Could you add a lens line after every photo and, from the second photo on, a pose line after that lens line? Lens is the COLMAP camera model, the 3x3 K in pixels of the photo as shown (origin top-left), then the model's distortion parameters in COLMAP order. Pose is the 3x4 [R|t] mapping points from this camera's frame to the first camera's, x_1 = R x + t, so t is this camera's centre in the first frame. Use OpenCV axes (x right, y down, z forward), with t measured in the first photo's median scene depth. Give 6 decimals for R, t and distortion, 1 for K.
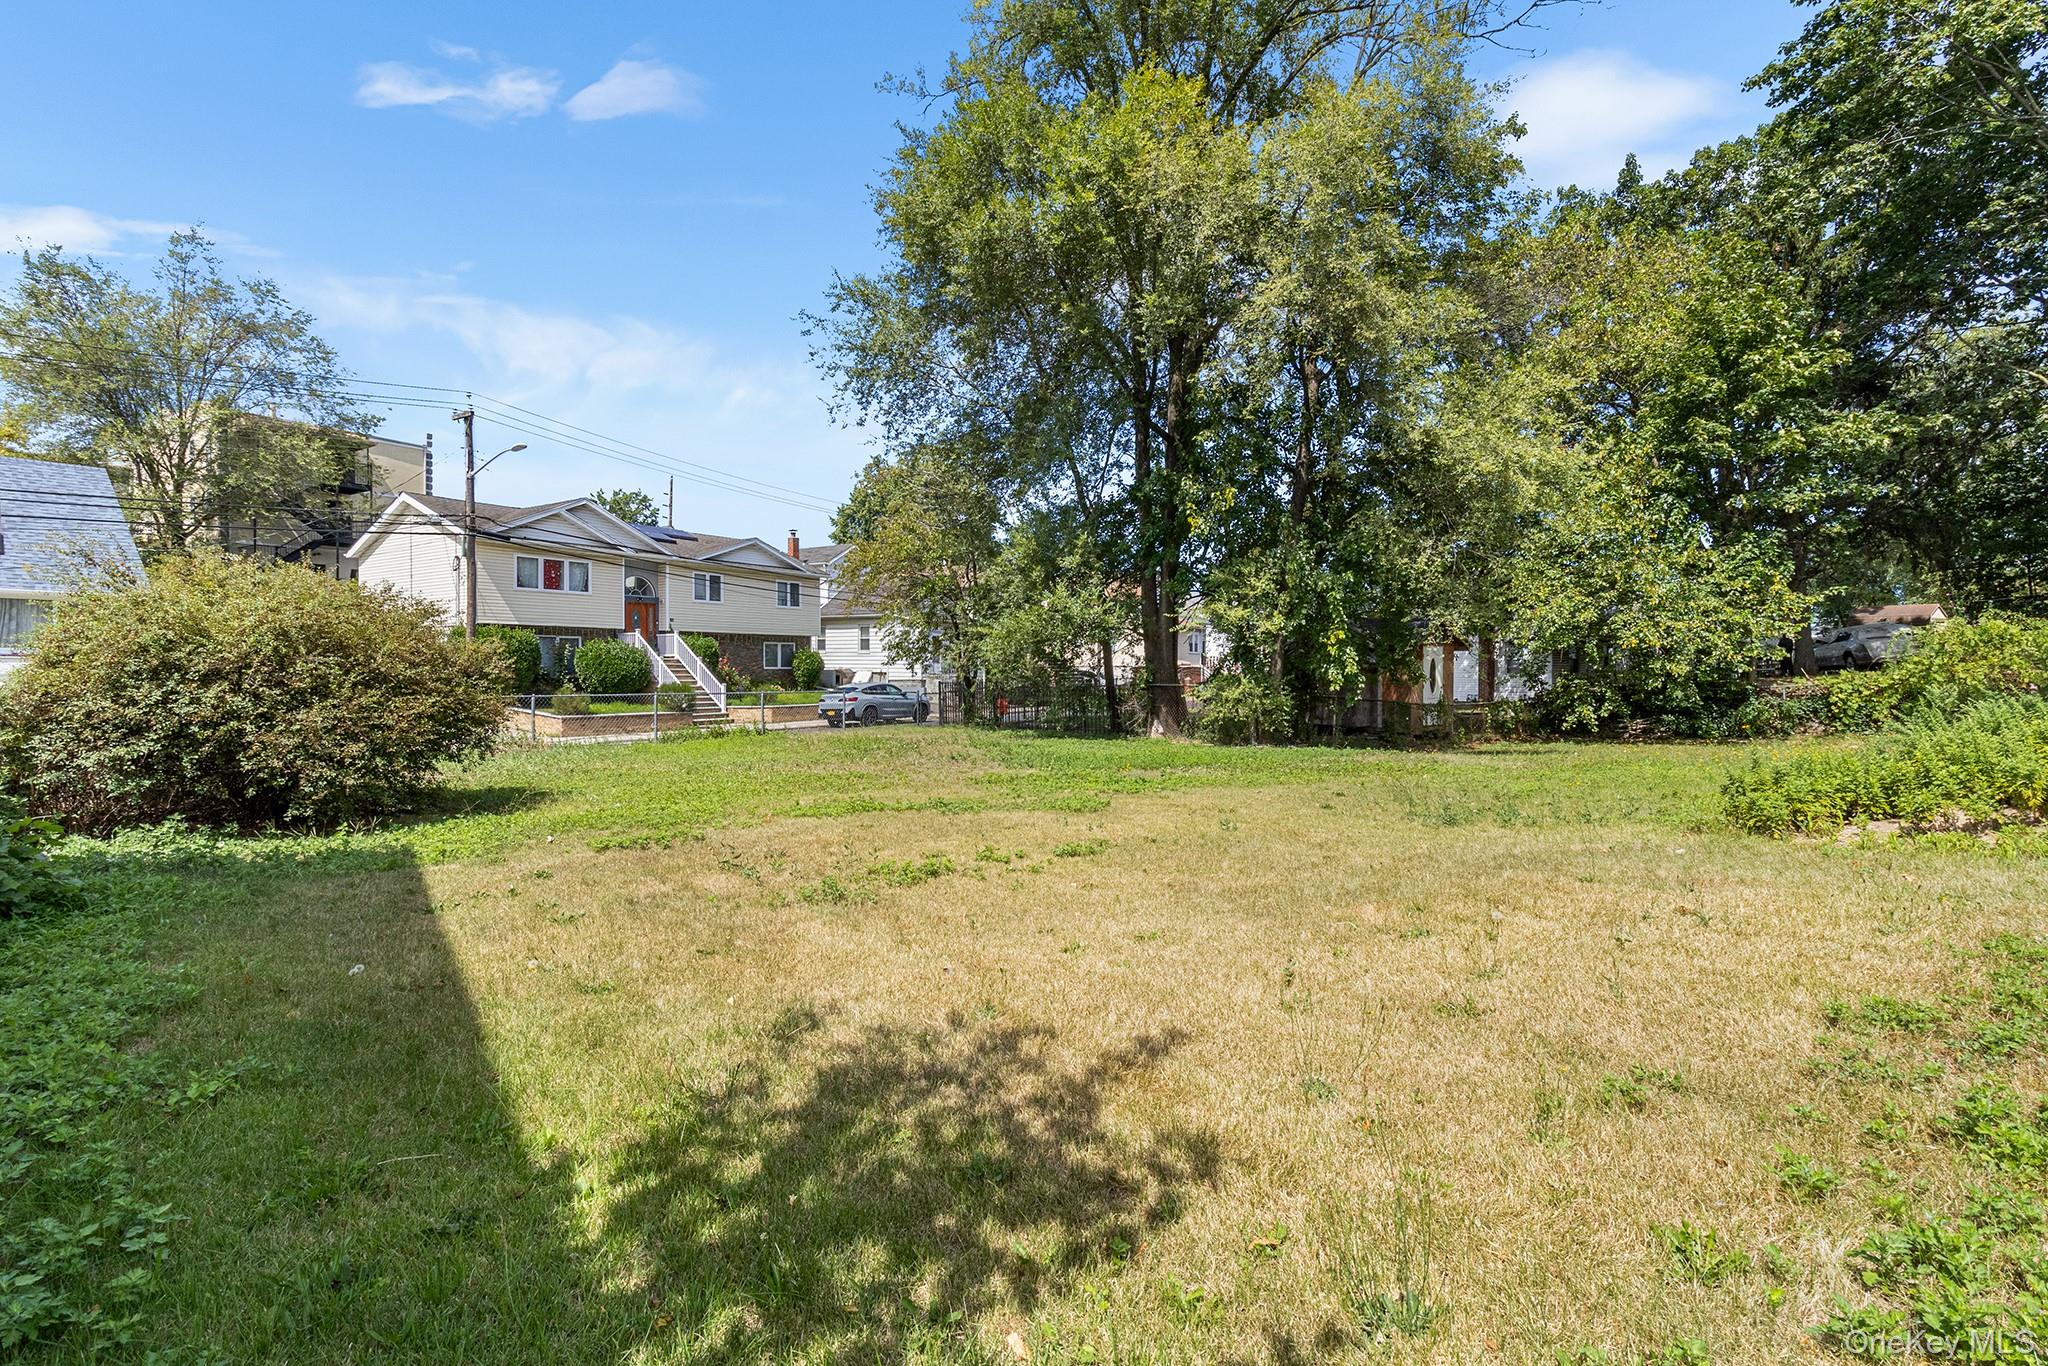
lens RADIAL K [[952.5, 0, 1021.2], [0, 952.5, 687.4], [0, 0, 1]] dist [0.001060, 0.002370]
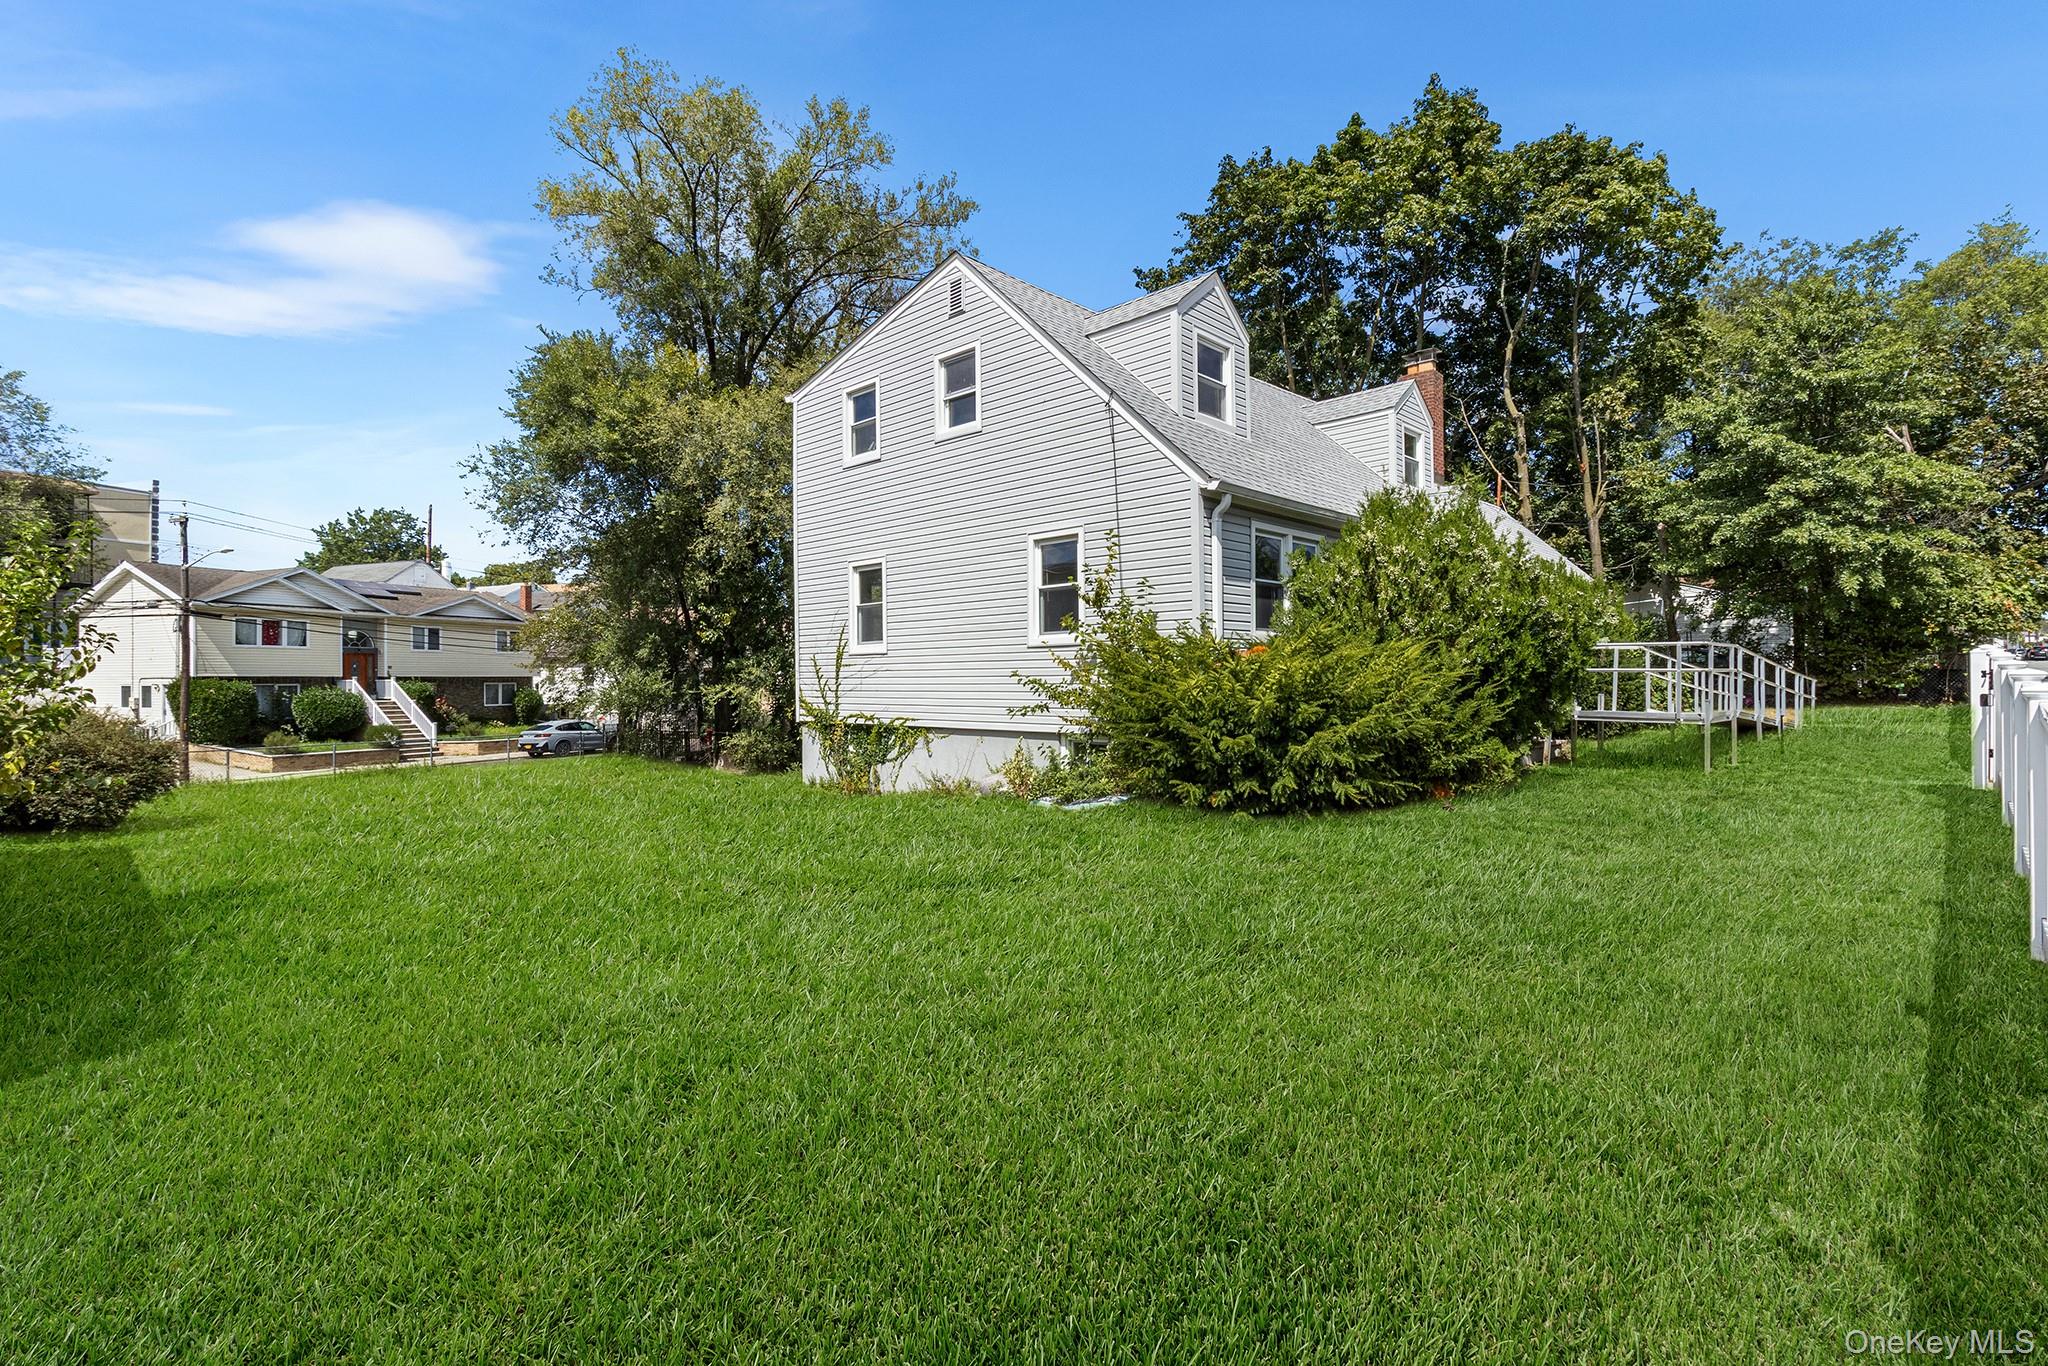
lens RADIAL K [[952.5, 0, 1017.1], [0, 952.5, 677.9], [0, 0, 1]] dist [0.001060, 0.002370]
pose [[0.984669, -0.004152, 0.174385, 0.205458], [0.007835, 0.999760, -0.020436, -0.031799], [-0.174258, 0.021489, 0.984466, -0.310720]]
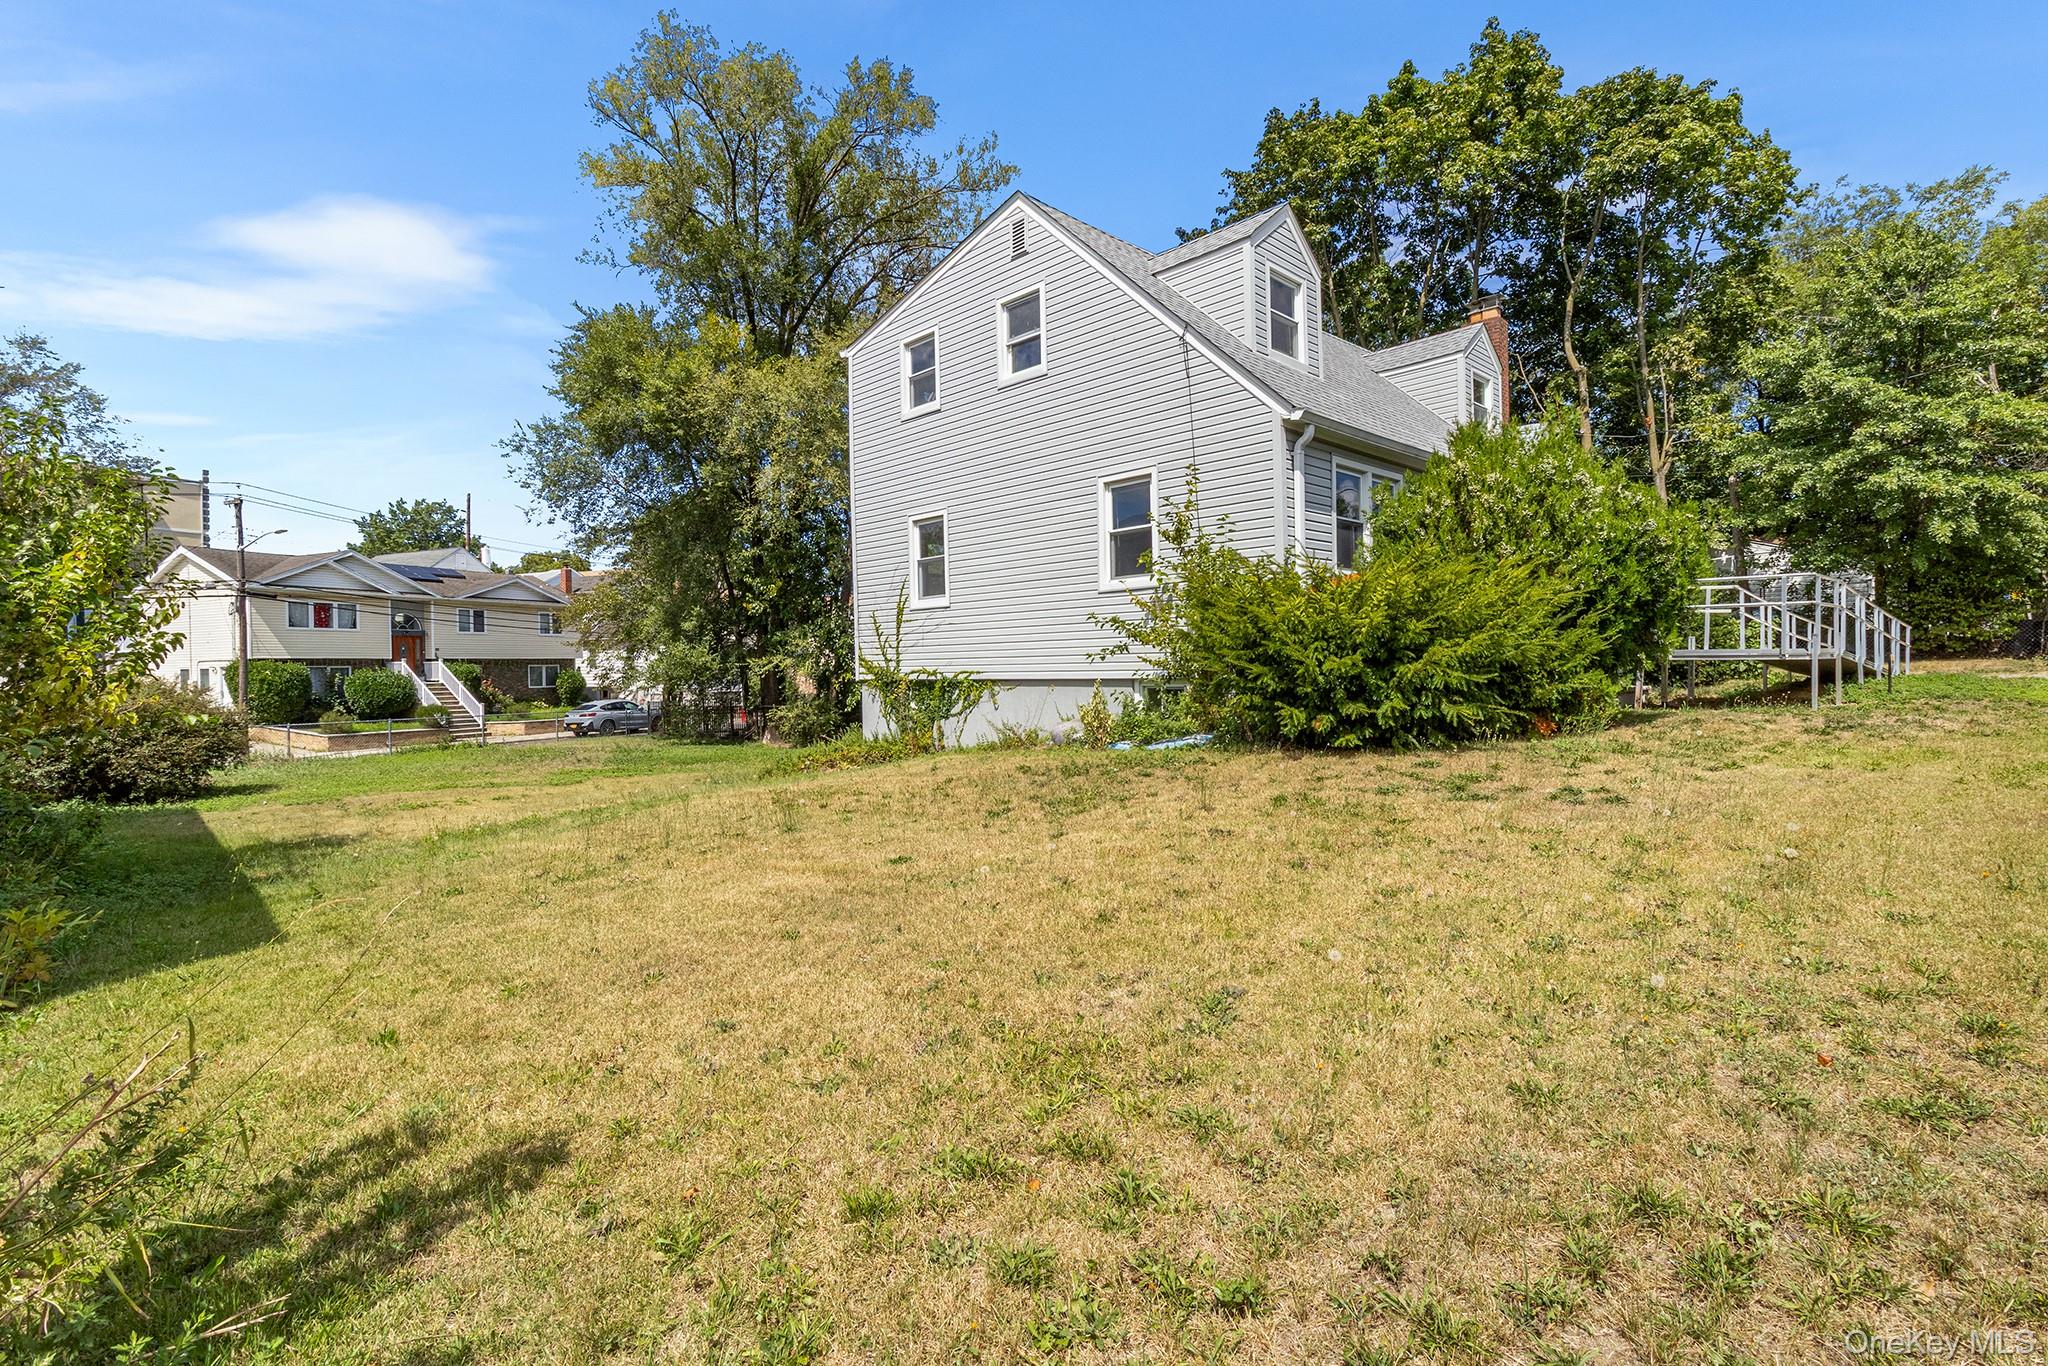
lens RADIAL K [[952.5, 0, 1019.3], [0, 952.5, 682.0], [0, 0, 1]] dist [0.001060, 0.002370]
pose [[0.989052, -0.016219, 0.146673, 0.191629], [0.016720, 0.999858, -0.002186, -0.018158], [-0.146617, 0.004615, 0.989183, -0.302880]]
